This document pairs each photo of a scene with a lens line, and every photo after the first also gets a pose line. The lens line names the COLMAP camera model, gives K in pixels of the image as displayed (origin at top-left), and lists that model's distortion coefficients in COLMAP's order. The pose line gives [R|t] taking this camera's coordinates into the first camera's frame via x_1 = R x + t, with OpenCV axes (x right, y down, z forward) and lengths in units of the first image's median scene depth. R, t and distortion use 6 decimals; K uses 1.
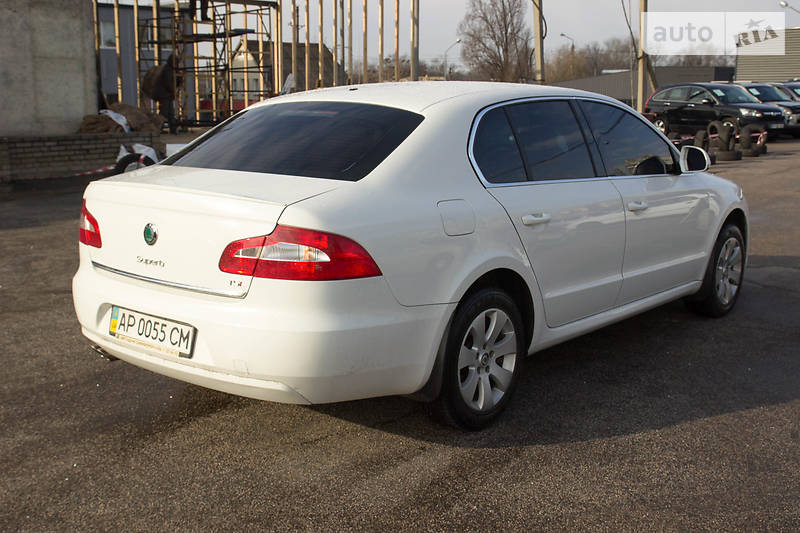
lens RADIAL K [[941.1, 0, 400.0], [0, 941.1, 266.5], [0, 0, 1]] dist [-0.028022, 0.019859]
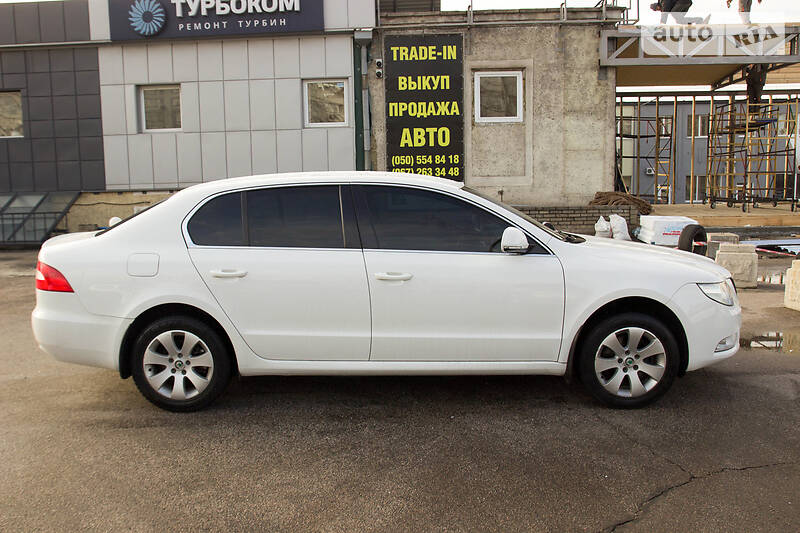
lens RADIAL K [[733.0, 0, 400.0], [0, 733.0, 266.5], [0, 0, 1]] dist [-0.067173, 0.008031]
pose [[0.629485, 0.082460, -0.772625, 1.106174], [-0.124882, 0.992163, 0.004144, -0.094553], [0.766911, 0.093878, 0.634849, 0.508146]]
